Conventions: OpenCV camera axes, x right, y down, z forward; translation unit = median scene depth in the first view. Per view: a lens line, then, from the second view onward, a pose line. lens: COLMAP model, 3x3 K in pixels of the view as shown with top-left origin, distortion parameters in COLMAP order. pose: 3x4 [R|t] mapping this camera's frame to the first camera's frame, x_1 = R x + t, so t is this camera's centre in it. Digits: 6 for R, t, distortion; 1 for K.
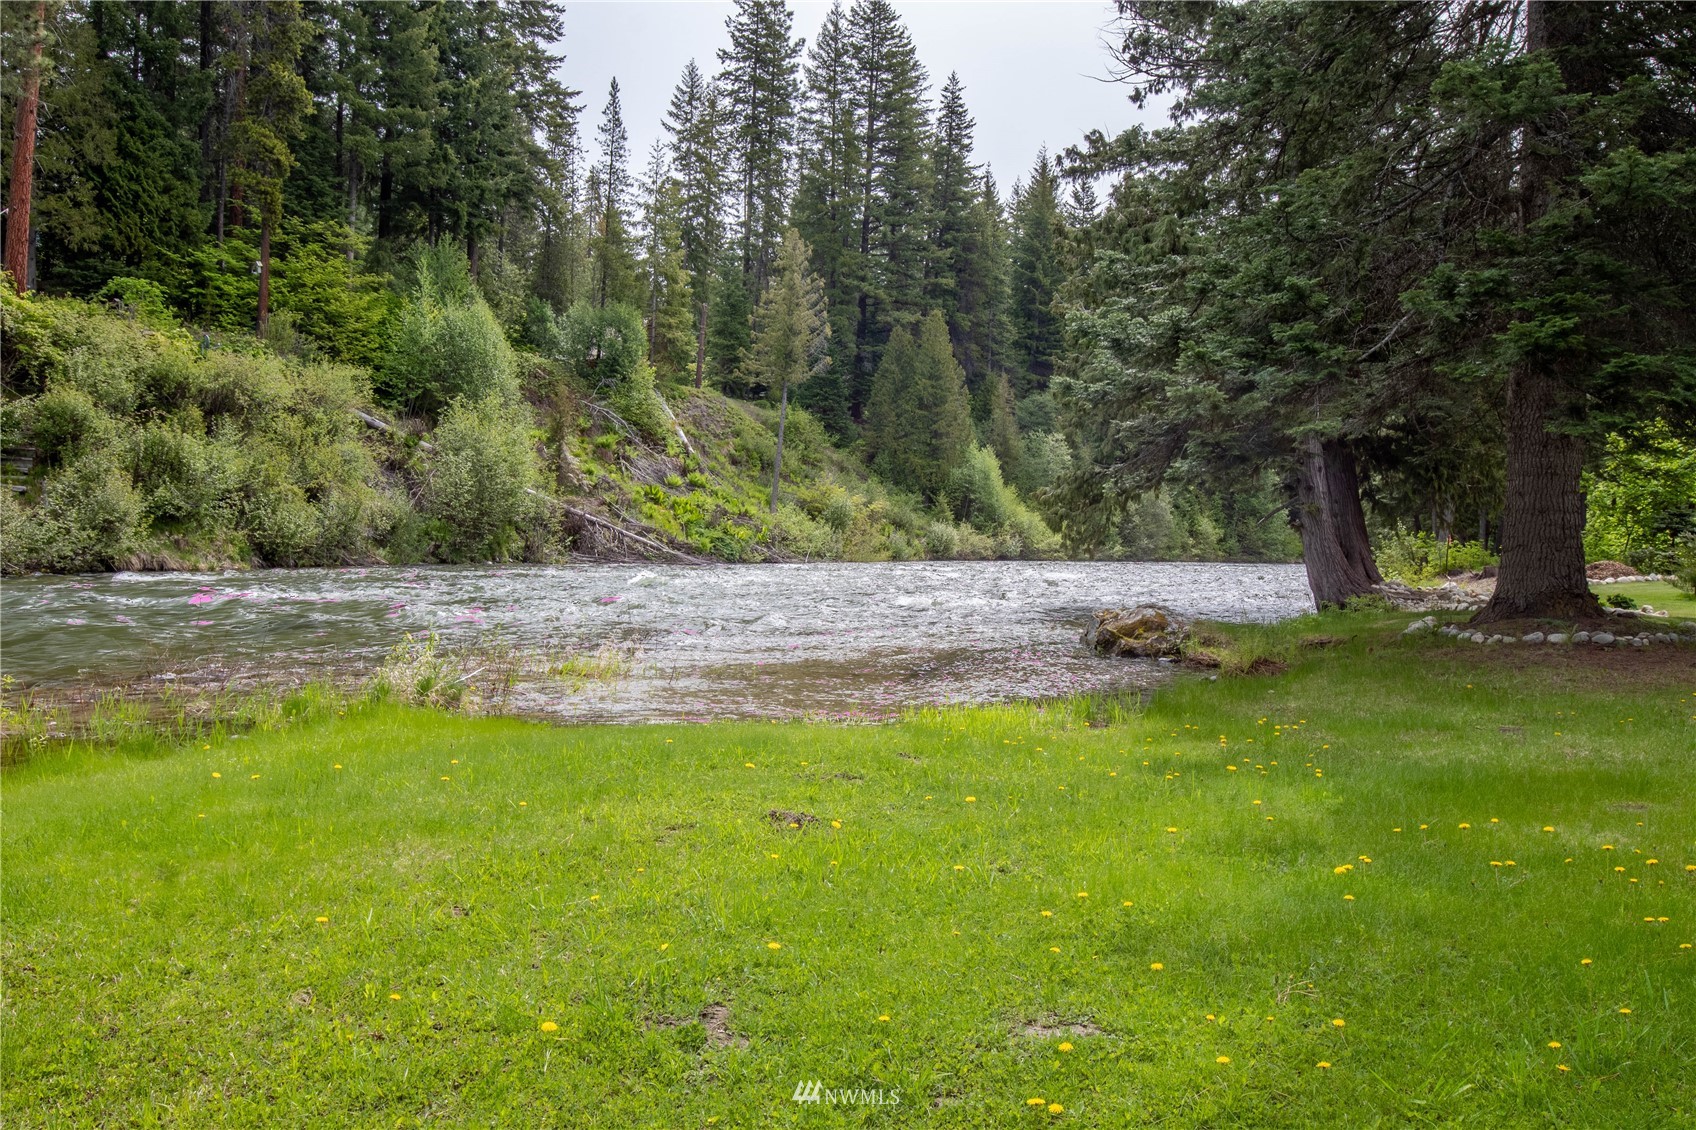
lens RADIAL K [[1261.6, 0, 856.7], [0, 1261.6, 578.1], [0, 0, 1]] dist [-0.030678, -0.001831]
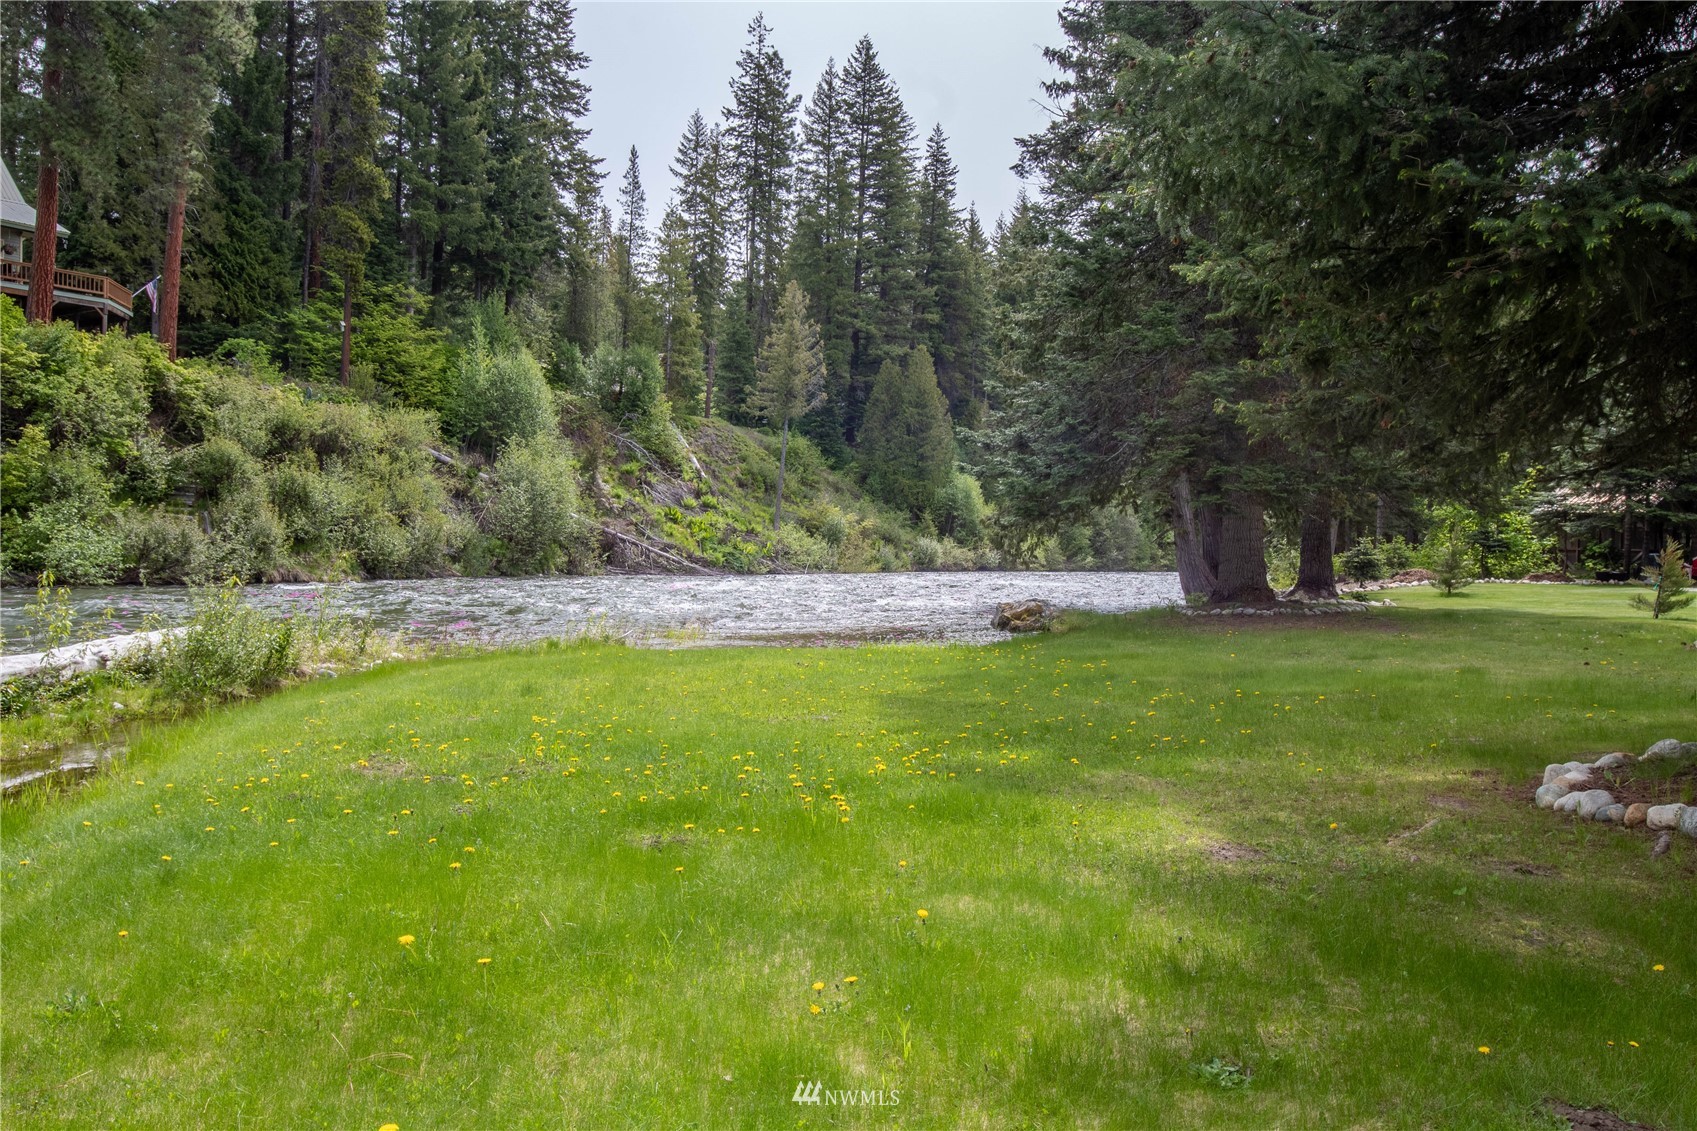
lens RADIAL K [[1262.3, 0, 857.2], [0, 1262.3, 578.7], [0, 0, 1]] dist [-0.030678, -0.001831]
pose [[0.999986, -0.004934, 0.001987, 0.004151], [0.004951, 0.999949, -0.008855, 0.002296], [-0.001943, 0.008865, 0.999959, -0.135916]]
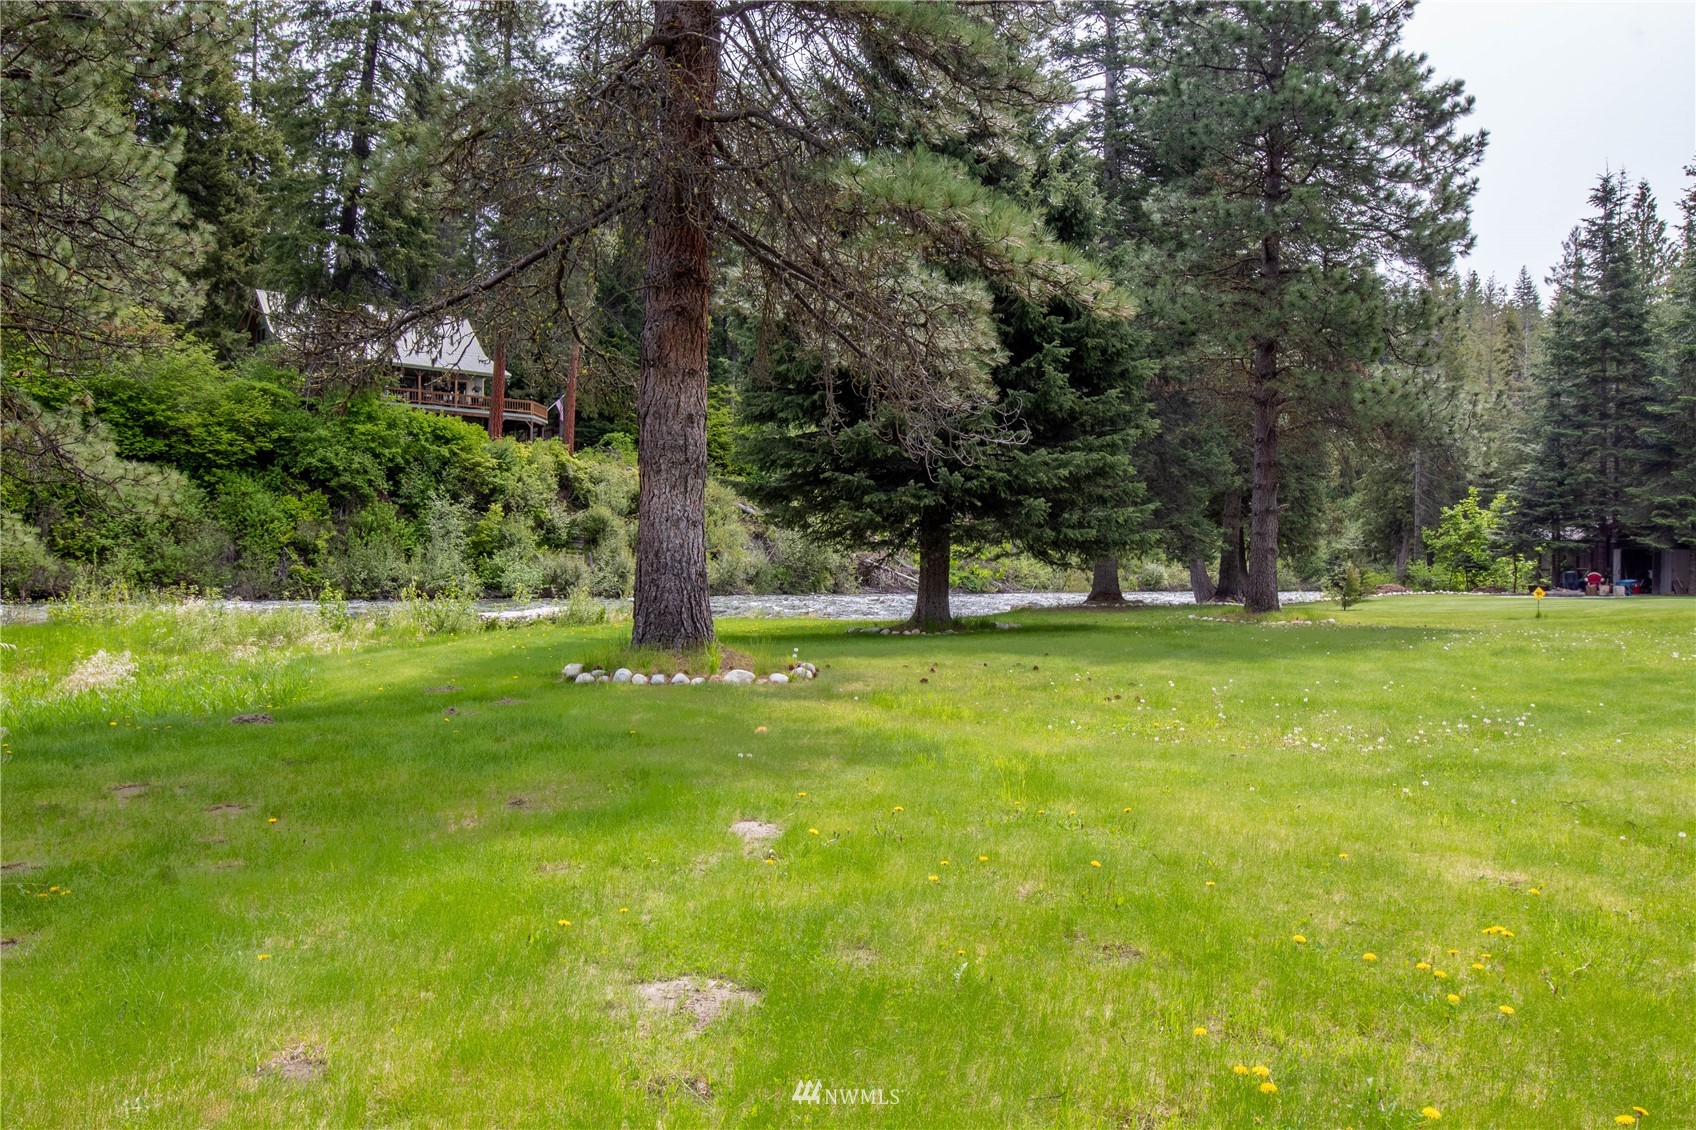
lens RADIAL K [[1261.6, 0, 856.7], [0, 1261.6, 578.1], [0, 0, 1]] dist [-0.030678, -0.001831]
pose [[0.960414, -0.011466, -0.278341, 0.158223], [0.003182, 0.999539, -0.030195, 0.012572], [0.278559, 0.028114, 0.960007, -0.404538]]
